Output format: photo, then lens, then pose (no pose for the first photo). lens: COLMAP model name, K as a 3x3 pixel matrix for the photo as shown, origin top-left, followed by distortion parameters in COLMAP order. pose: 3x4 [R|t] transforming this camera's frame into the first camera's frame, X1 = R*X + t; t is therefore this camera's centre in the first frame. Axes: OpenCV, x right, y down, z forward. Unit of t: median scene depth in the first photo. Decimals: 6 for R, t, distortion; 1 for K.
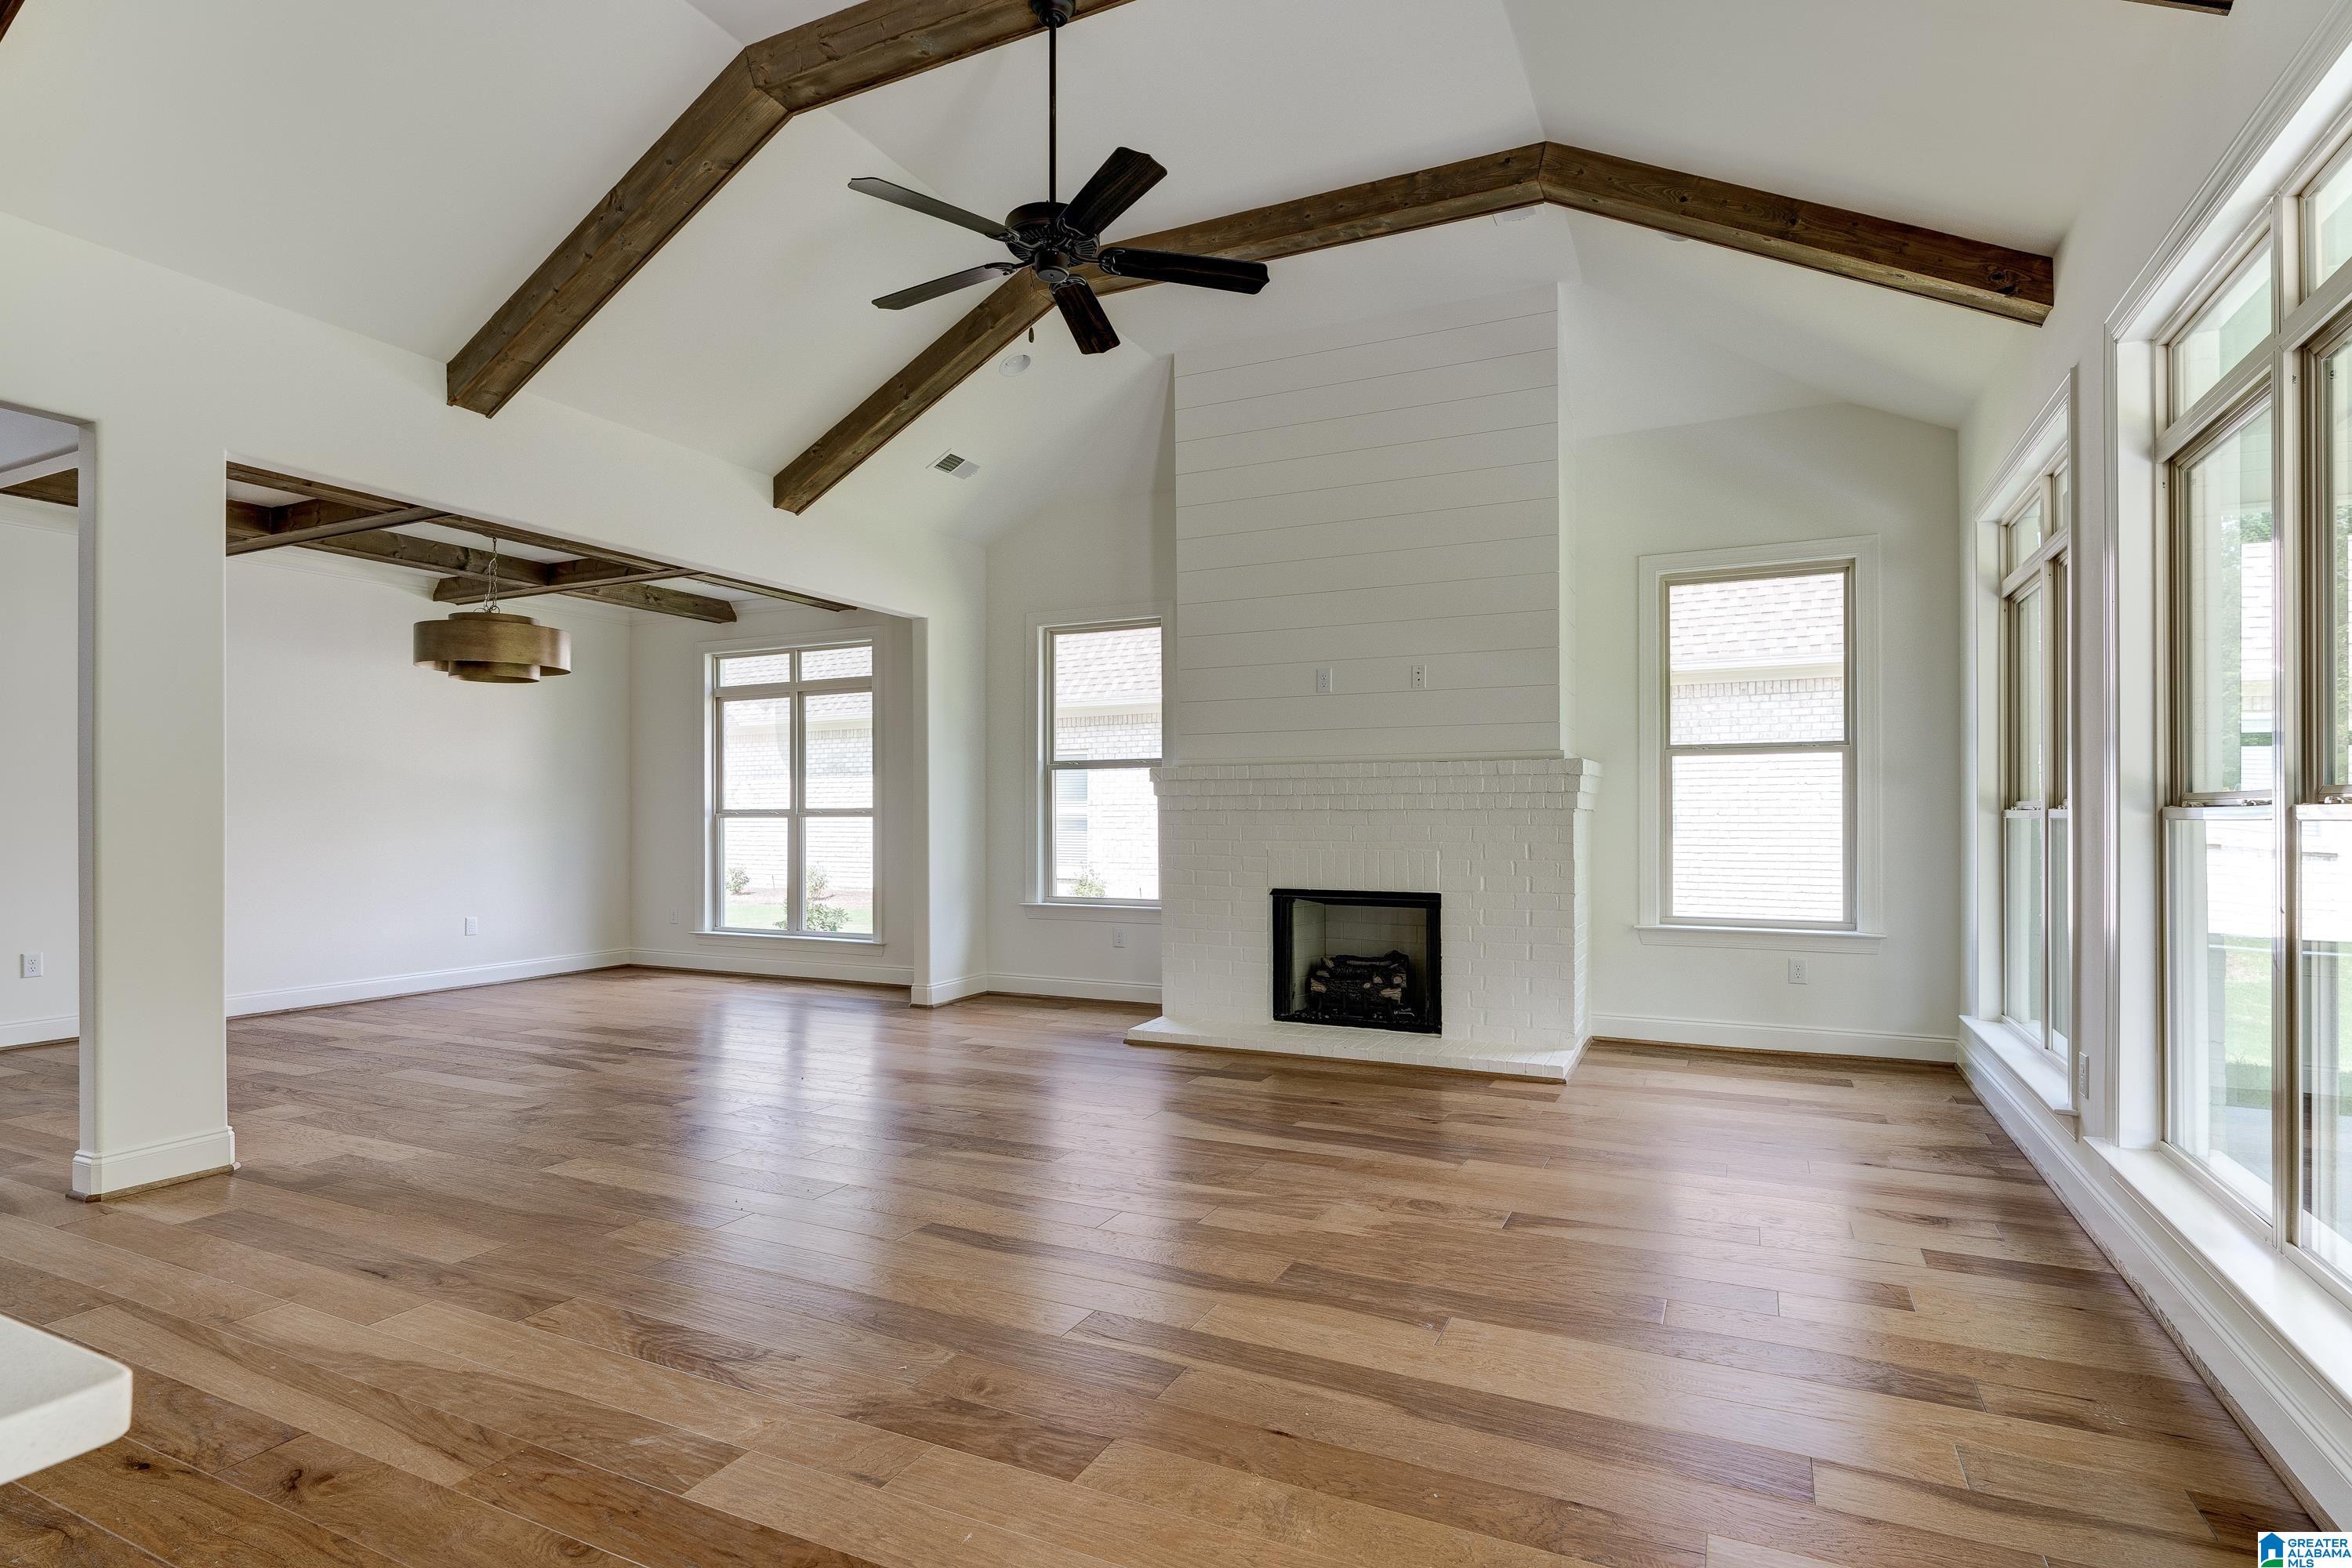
lens RADIAL K [[1194.4, 0, 1176.2], [0, 1194.4, 810.1], [0, 0, 1]] dist [-0.003132, -0.000390]
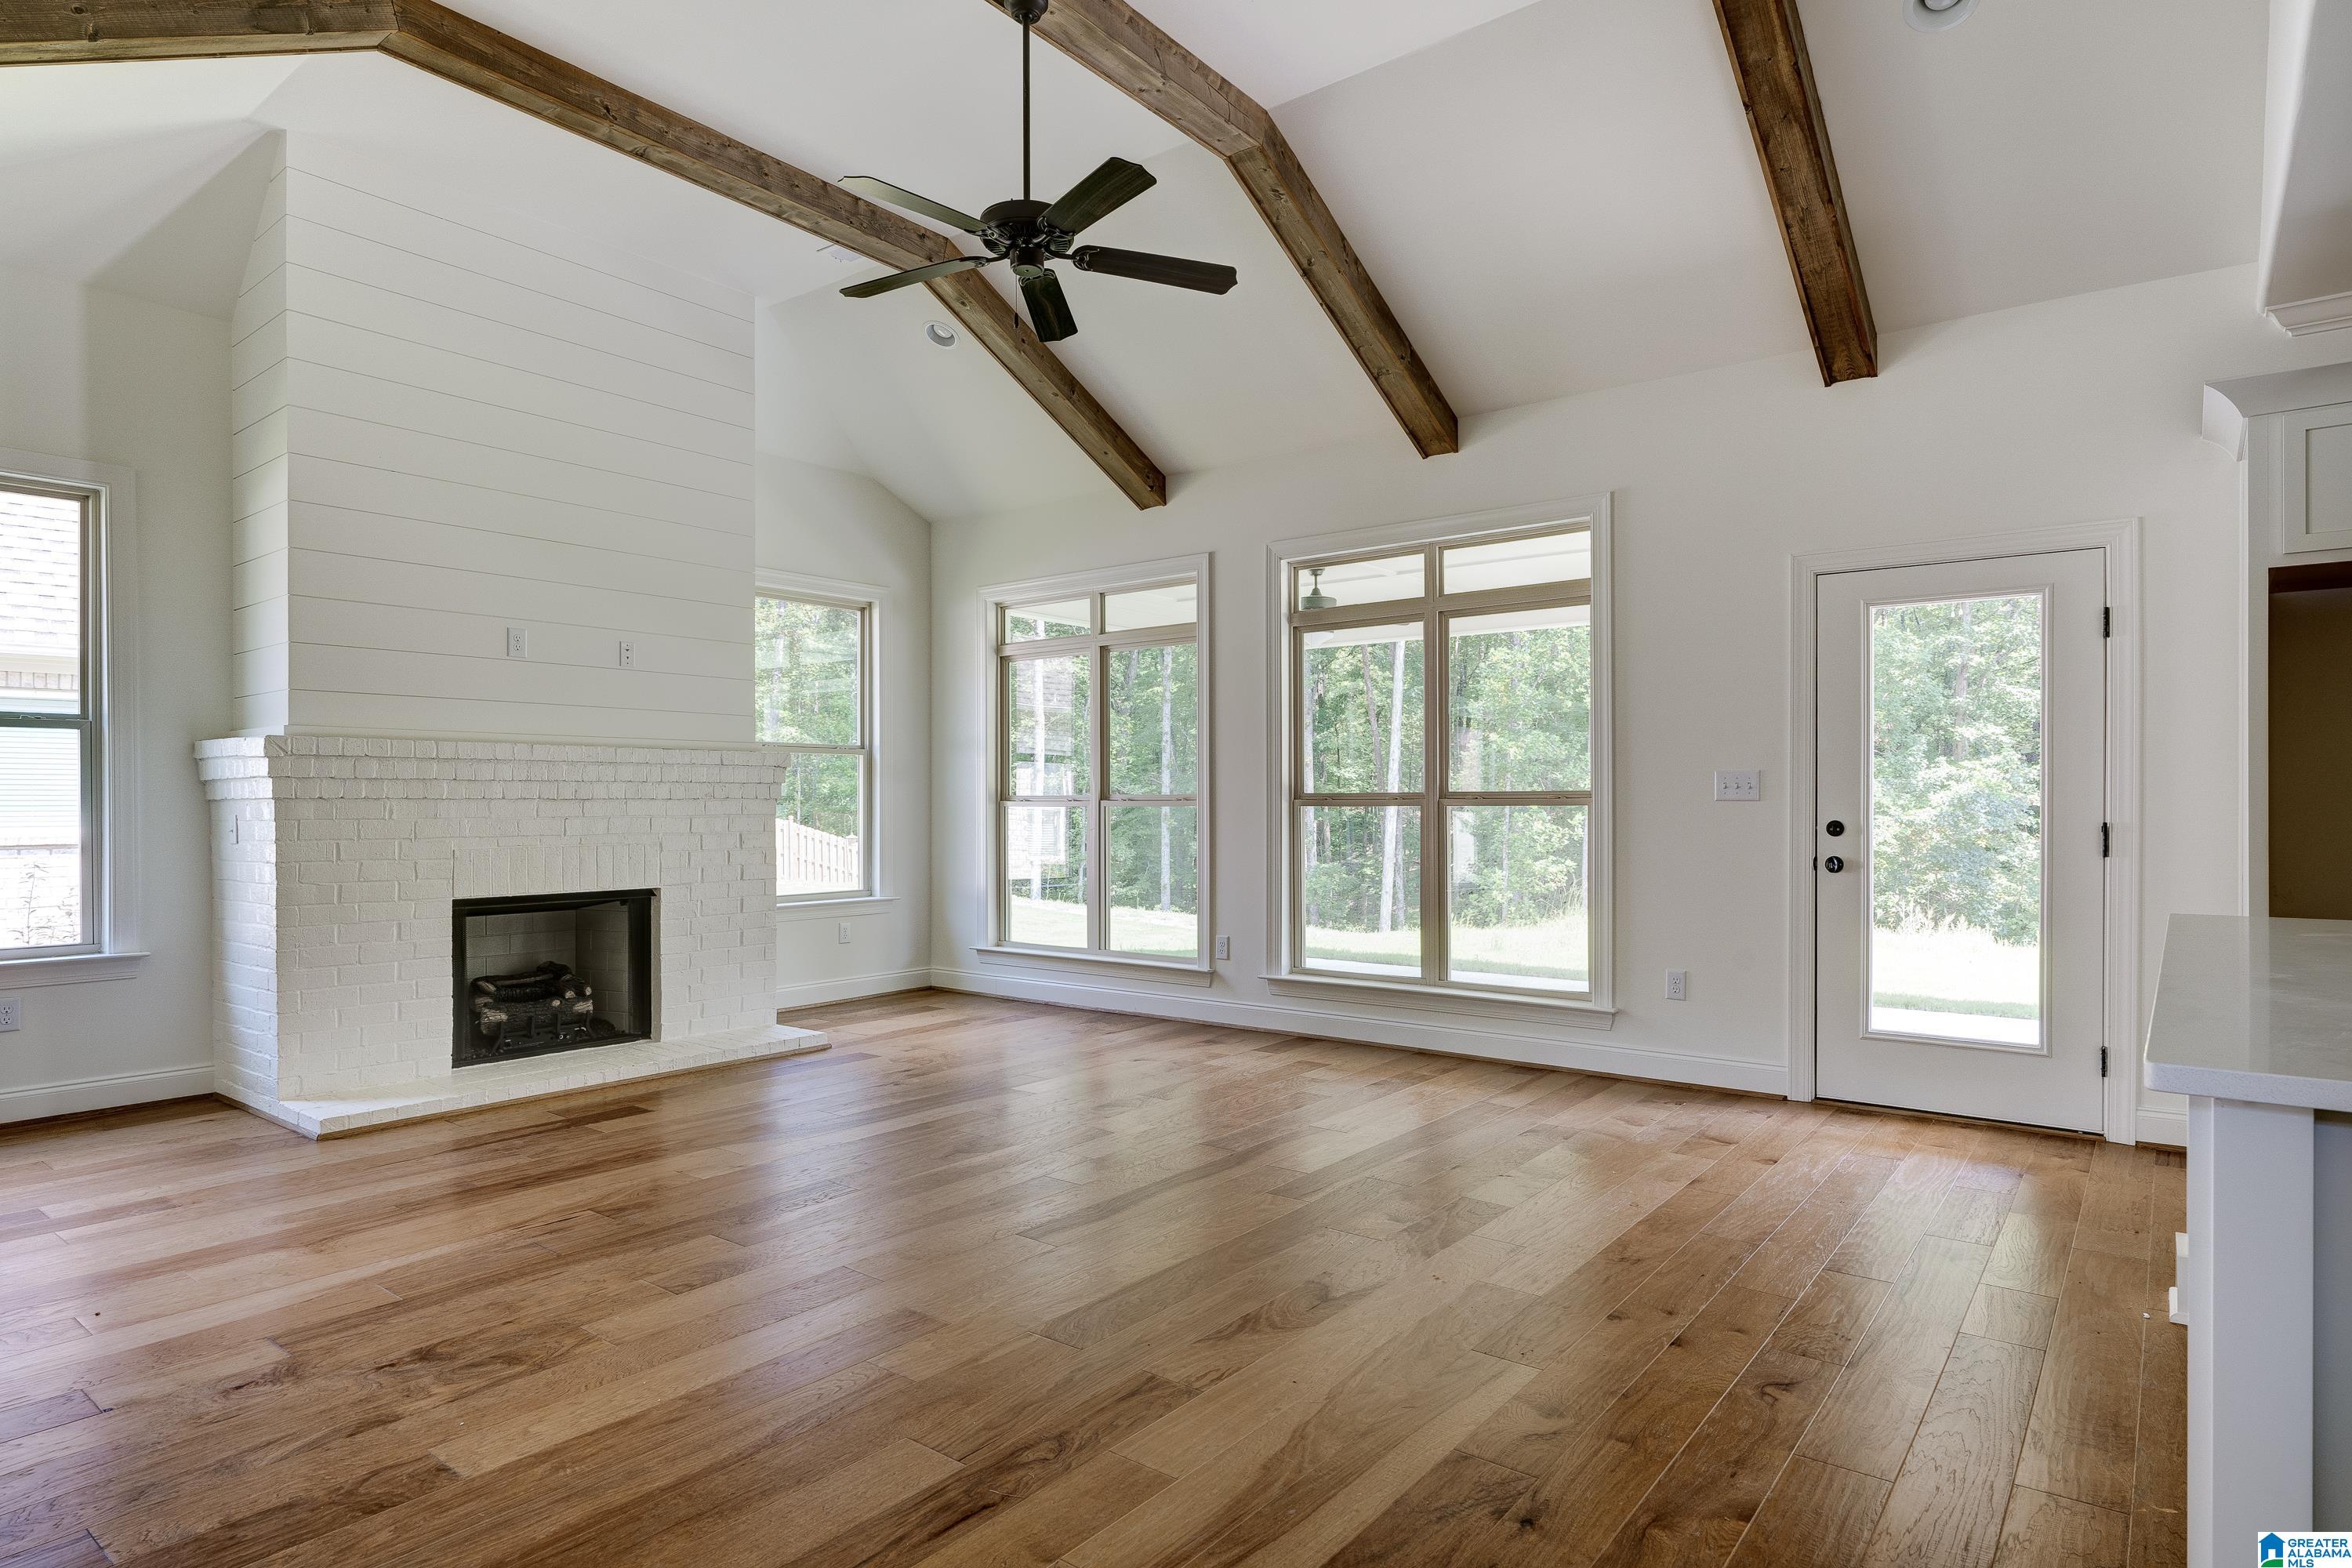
lens RADIAL K [[1290.3, 0, 1176.7], [0, 1290.3, 808.4], [0, 0, 1]] dist [-0.001374, -0.000449]
pose [[0.209322, -0.002874, 0.977843, -0.661548], [-0.001863, 0.999993, 0.003338, 0.002630], [-0.977845, -0.002520, 0.209315, 0.372279]]
